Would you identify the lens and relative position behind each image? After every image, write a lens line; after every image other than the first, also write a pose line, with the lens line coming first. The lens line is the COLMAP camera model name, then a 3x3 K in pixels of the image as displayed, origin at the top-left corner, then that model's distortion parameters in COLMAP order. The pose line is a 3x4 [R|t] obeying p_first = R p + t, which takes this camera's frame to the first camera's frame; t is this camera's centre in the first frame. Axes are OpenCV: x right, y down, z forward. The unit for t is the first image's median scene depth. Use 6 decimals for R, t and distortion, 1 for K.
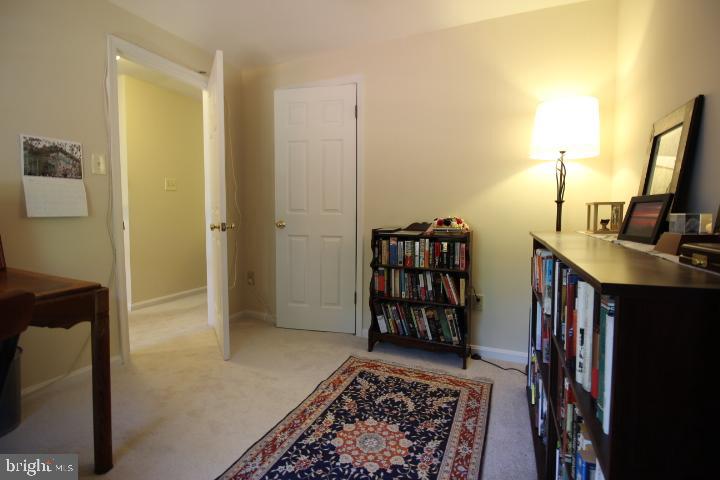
lens RADIAL K [[333.5, 0, 362.6], [0, 333.5, 236.3], [0, 0, 1]] dist [-0.008606, -0.006295]
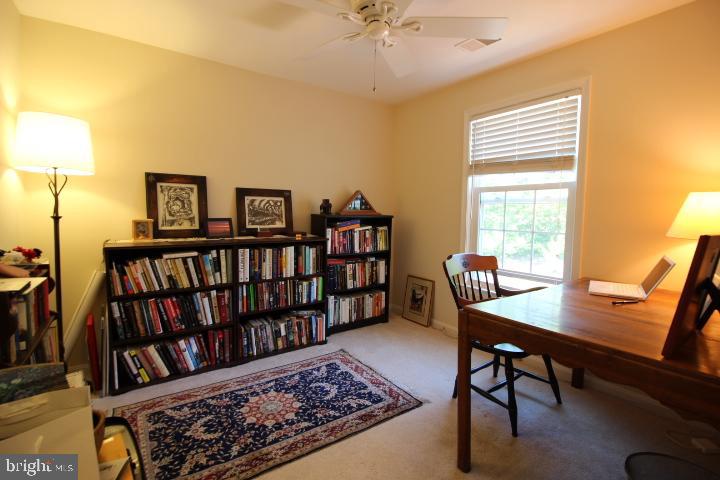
lens RADIAL K [[333.5, 0, 360.2], [0, 333.5, 239.6], [0, 0, 1]] dist [-0.008606, -0.006295]
pose [[-0.857280, -0.050047, 0.512412, -0.803531], [0.018951, 0.991522, 0.128547, -0.177067], [-0.514501, 0.119912, -0.849064, 1.621196]]
